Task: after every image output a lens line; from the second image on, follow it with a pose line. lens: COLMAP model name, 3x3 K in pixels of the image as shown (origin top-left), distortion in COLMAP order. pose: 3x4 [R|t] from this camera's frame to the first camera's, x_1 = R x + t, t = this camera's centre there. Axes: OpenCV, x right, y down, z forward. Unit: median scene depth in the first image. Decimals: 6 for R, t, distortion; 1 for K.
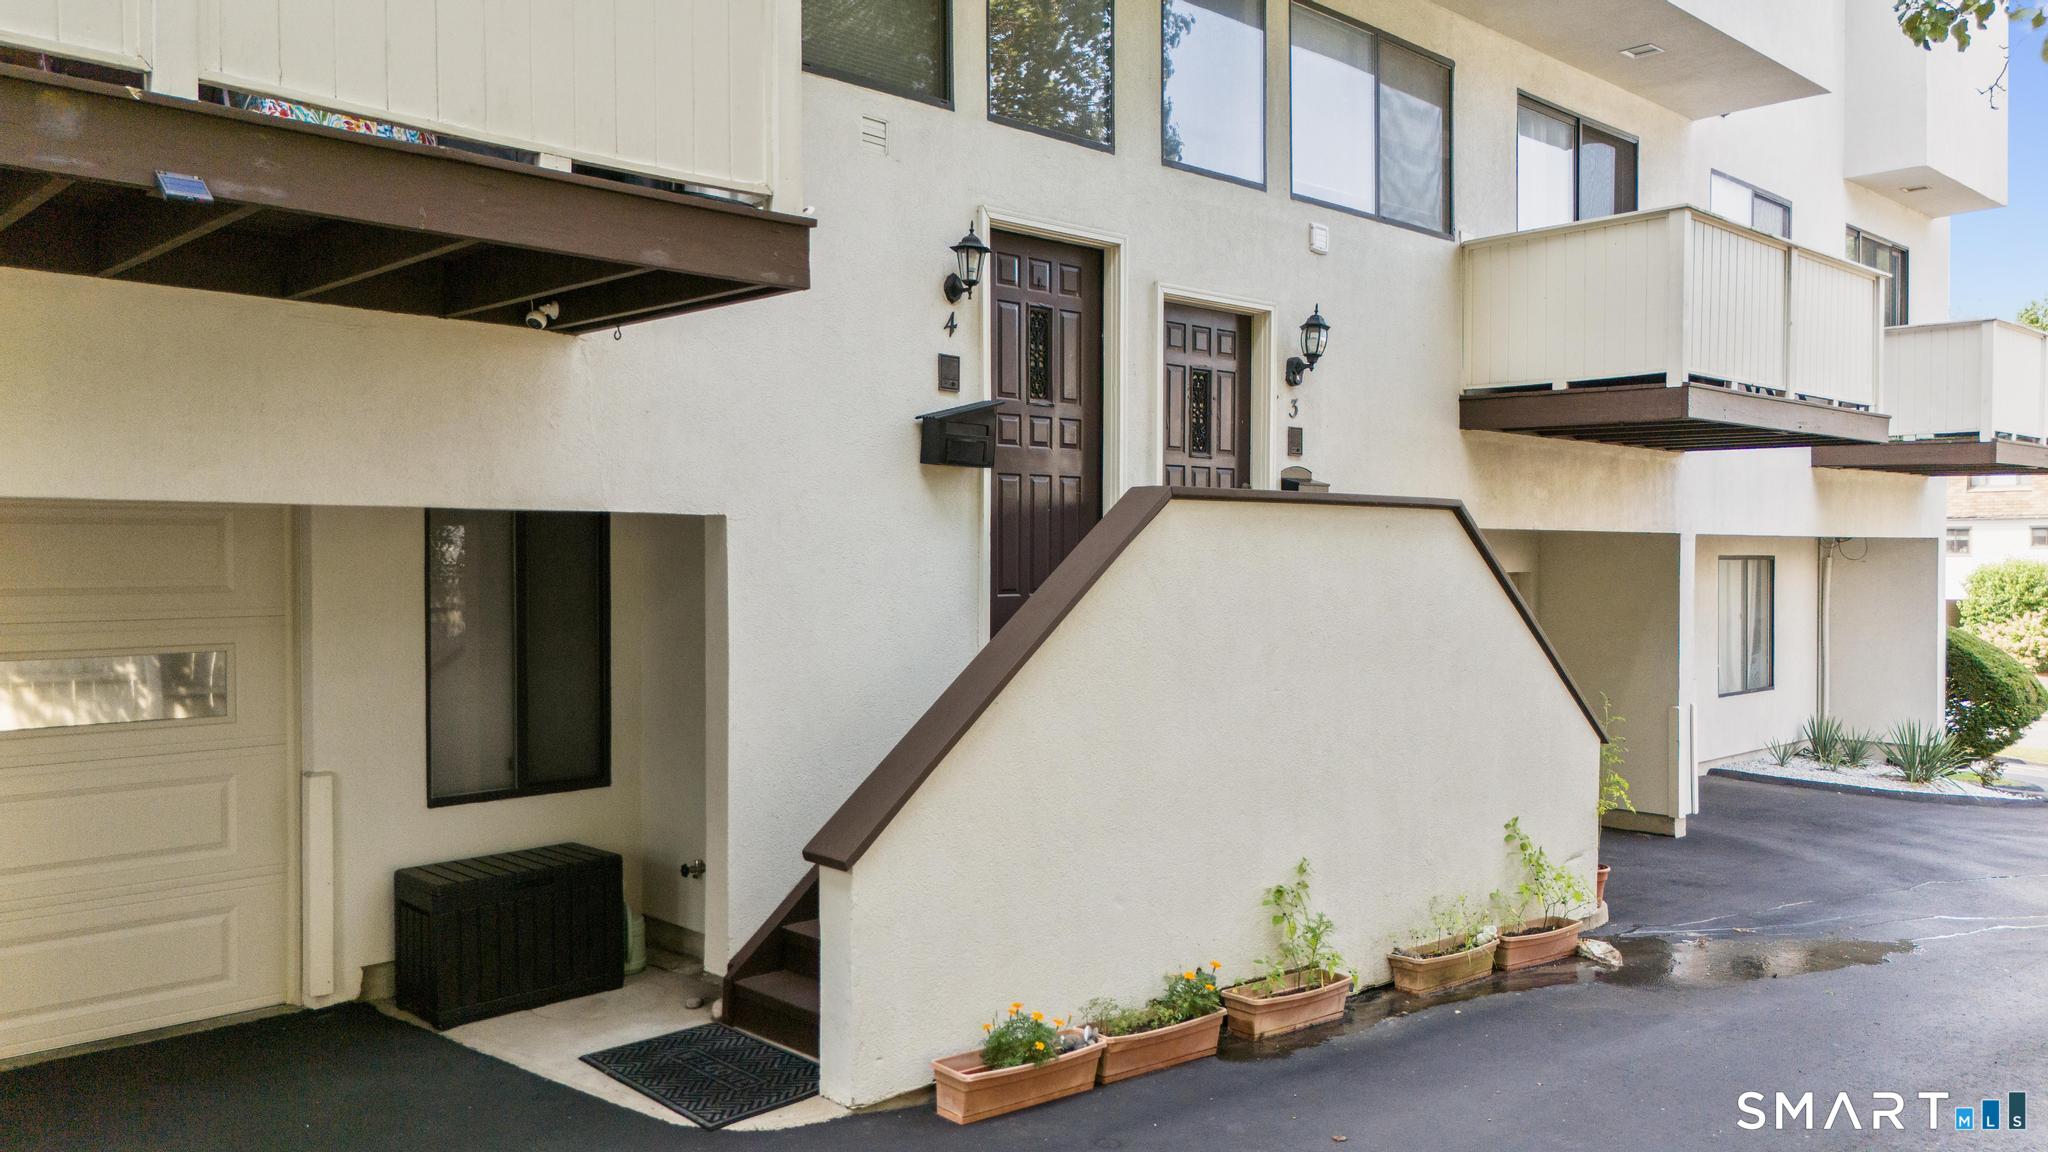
lens RADIAL K [[1518.1, 0, 1016.9], [0, 1518.1, 577.8], [0, 0, 1]] dist [0.070675, -0.070473]
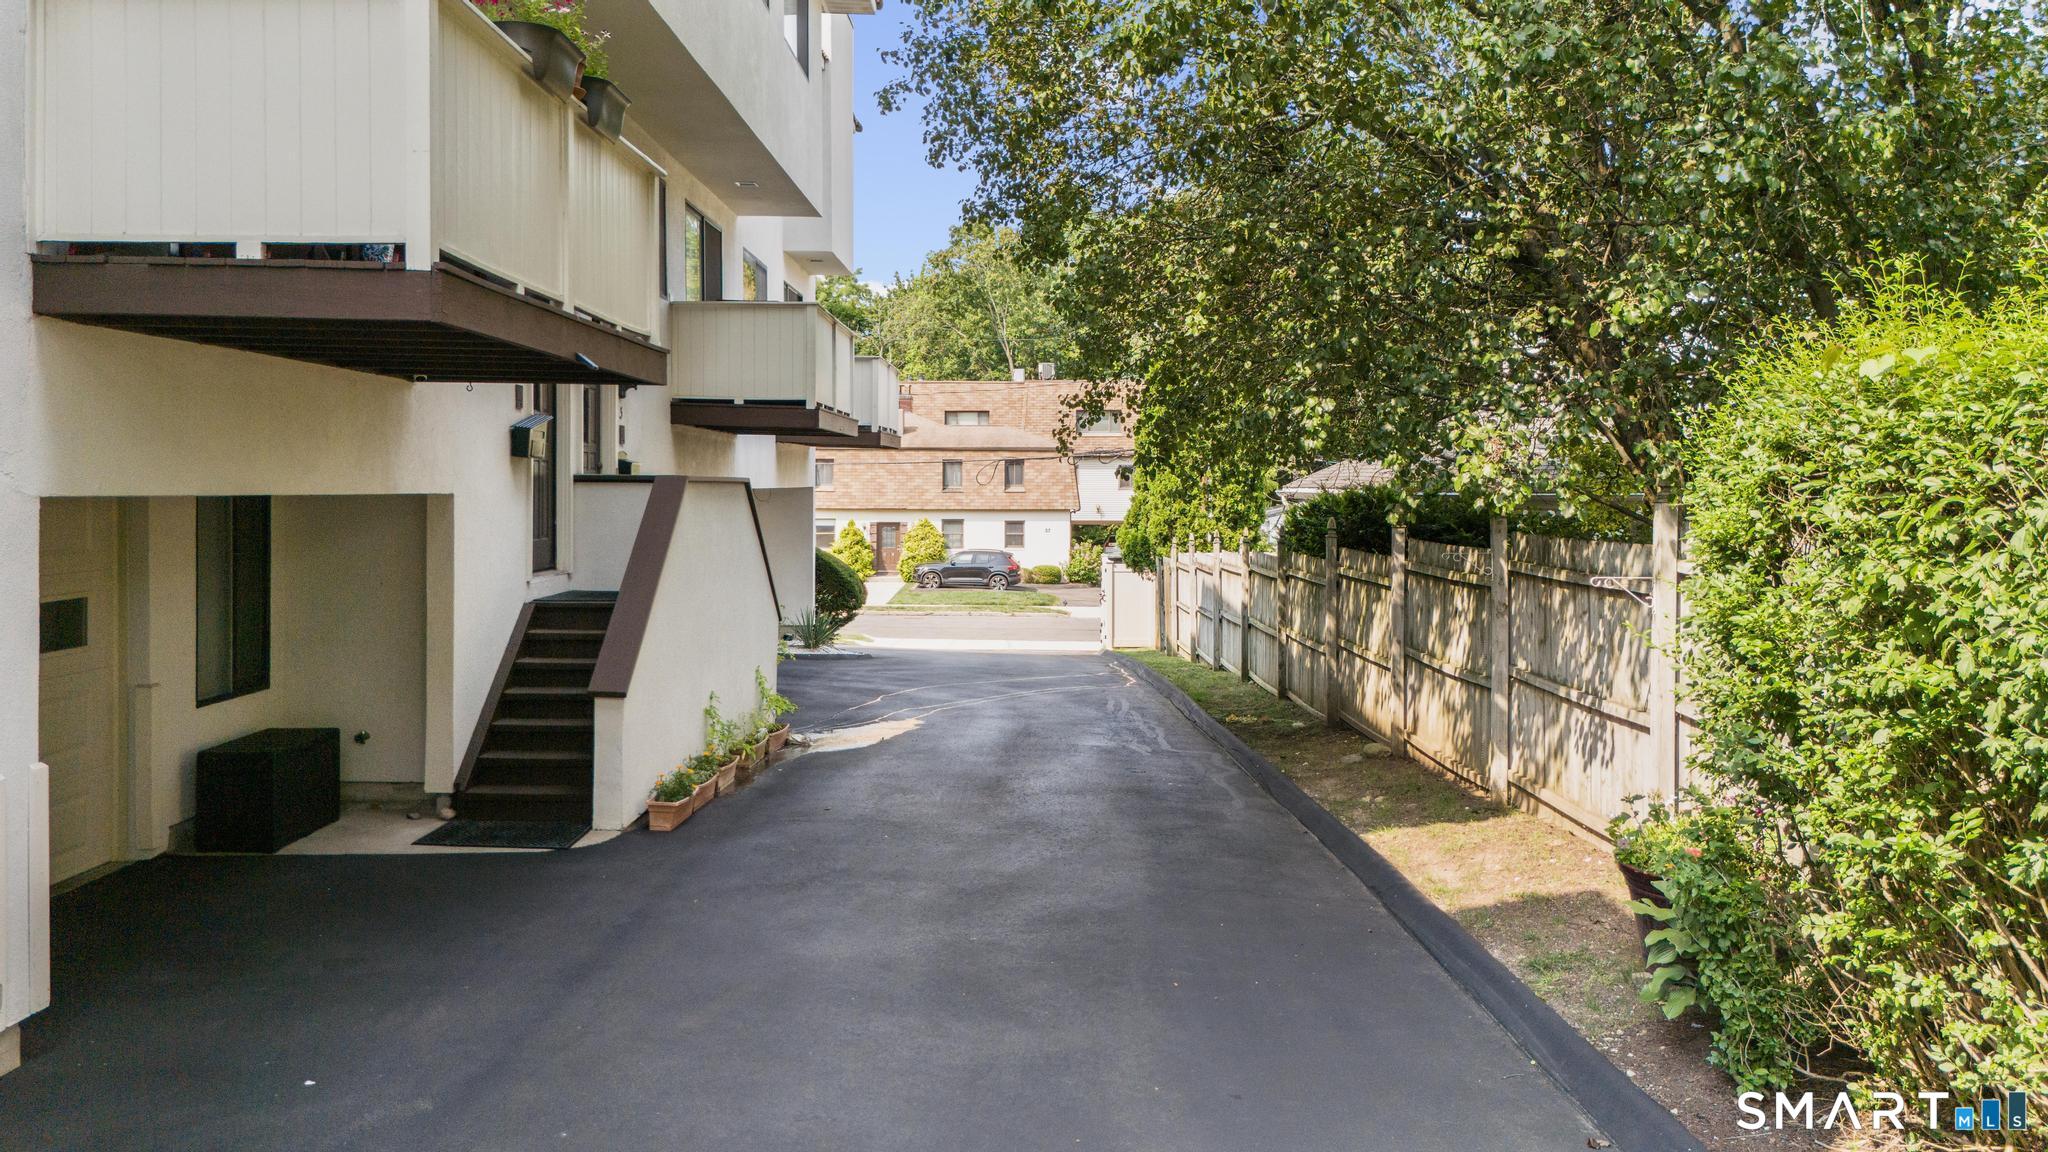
lens RADIAL K [[1518.1, 0, 1029.6], [0, 1518.1, 565.2], [0, 0, 1]] dist [0.070675, -0.070473]
pose [[0.688954, -0.032666, 0.724069, -0.900494], [0.003319, 0.999116, 0.041917, -0.031211], [-0.724798, -0.026475, 0.688453, -0.484563]]
